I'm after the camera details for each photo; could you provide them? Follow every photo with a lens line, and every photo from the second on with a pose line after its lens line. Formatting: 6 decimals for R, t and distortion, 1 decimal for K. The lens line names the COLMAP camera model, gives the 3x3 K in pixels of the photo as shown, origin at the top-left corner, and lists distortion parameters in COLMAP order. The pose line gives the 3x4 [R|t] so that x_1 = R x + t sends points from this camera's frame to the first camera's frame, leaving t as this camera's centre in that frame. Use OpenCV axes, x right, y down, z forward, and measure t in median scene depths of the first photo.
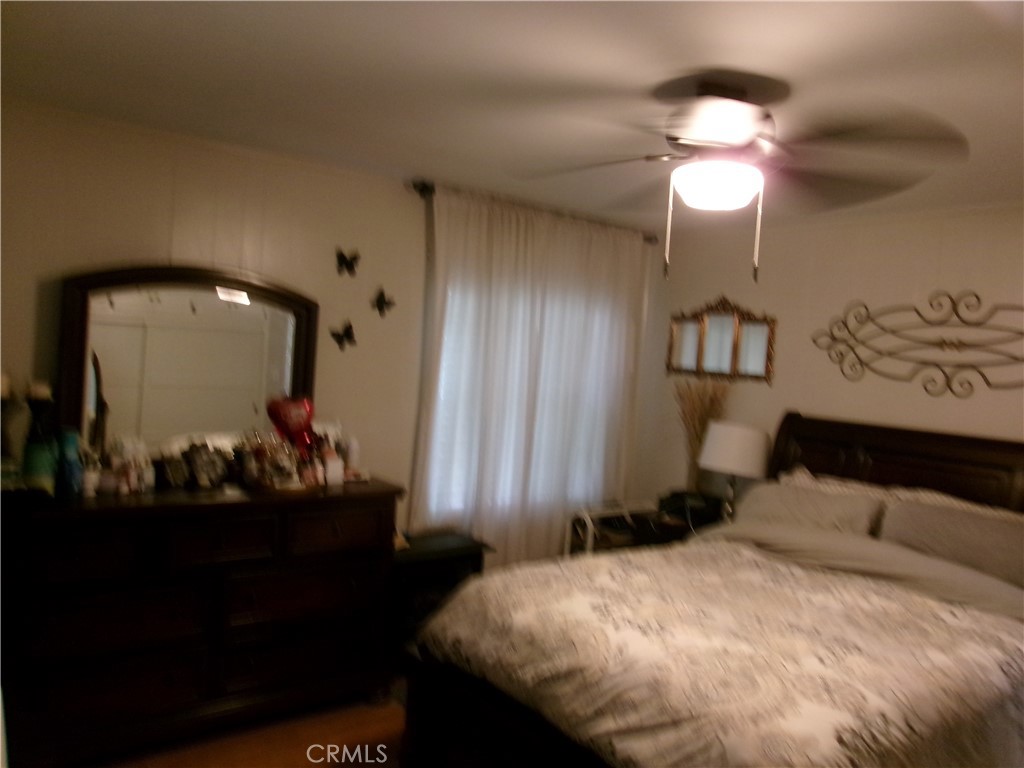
lens RADIAL K [[795.4, 0, 519.0], [0, 795.4, 381.6], [0, 0, 1]] dist [-0.026117, 0.049348]
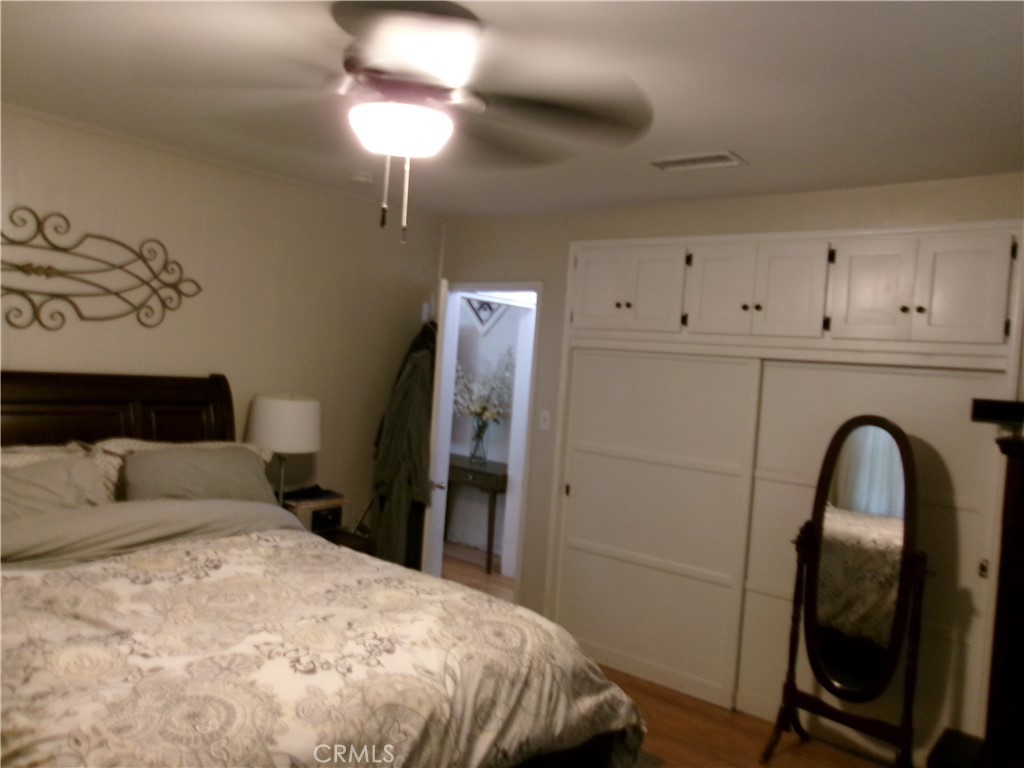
lens RADIAL K [[795.4, 0, 519.1], [0, 795.4, 387.2], [0, 0, 1]] dist [-0.026117, 0.049348]
pose [[-0.174657, -0.124969, 0.976667, -0.426758], [-0.056960, 0.991534, 0.116685, -0.051878], [-0.982980, -0.035251, -0.180296, 0.641162]]
